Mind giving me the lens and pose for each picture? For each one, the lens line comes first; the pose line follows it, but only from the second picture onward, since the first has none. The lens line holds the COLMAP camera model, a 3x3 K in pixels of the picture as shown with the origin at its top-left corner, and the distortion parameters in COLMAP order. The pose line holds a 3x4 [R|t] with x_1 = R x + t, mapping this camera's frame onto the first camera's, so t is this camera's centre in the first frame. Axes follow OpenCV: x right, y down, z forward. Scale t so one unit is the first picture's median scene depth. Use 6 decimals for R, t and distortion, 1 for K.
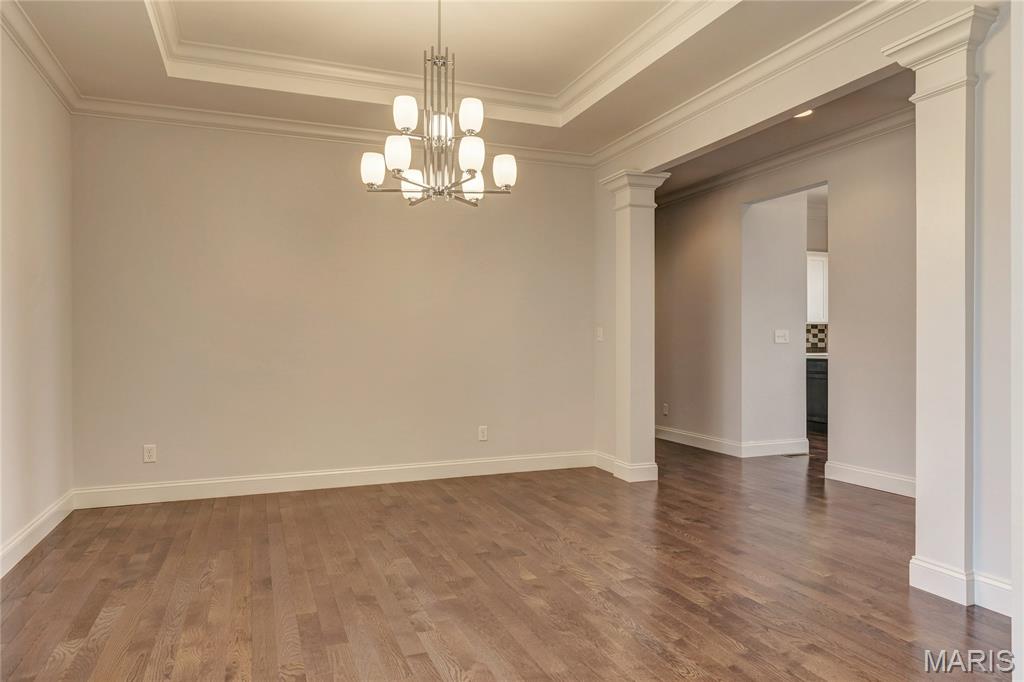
lens RADIAL K [[664.6, 0, 515.5], [0, 664.6, 341.9], [0, 0, 1]] dist [0.005605, -0.003643]
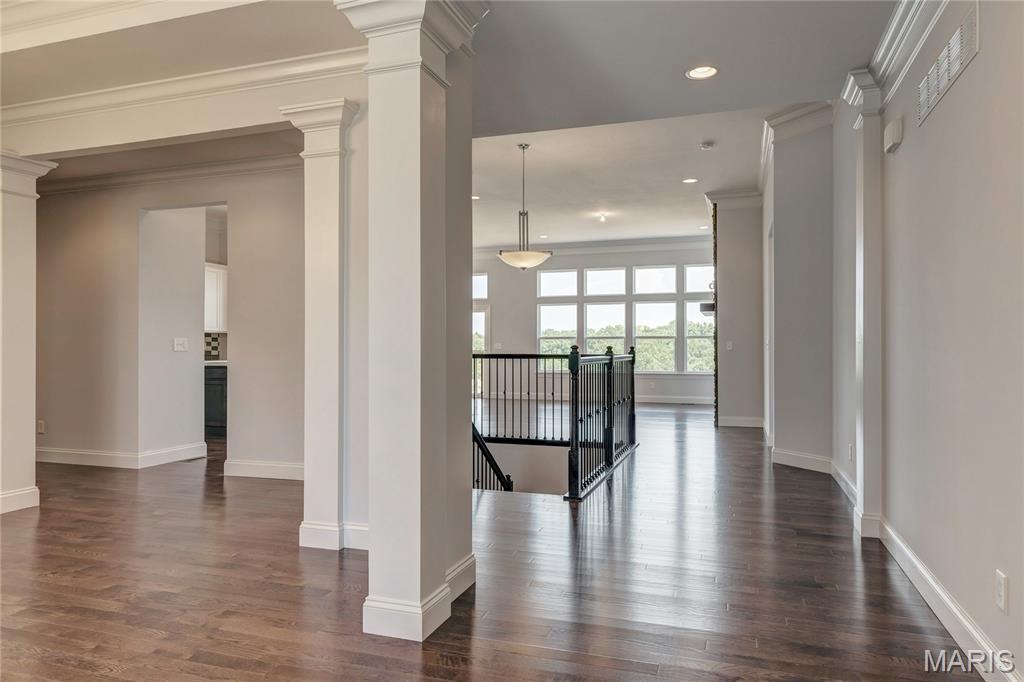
lens RADIAL K [[664.6, 0, 513.5], [0, 664.6, 346.3], [0, 0, 1]] dist [0.005605, -0.003643]
pose [[0.650909, 0.003856, 0.759146, -0.077363], [0.000085, 0.999987, -0.005151, -0.000069], [-0.759155, 0.003417, 0.650901, -0.094377]]
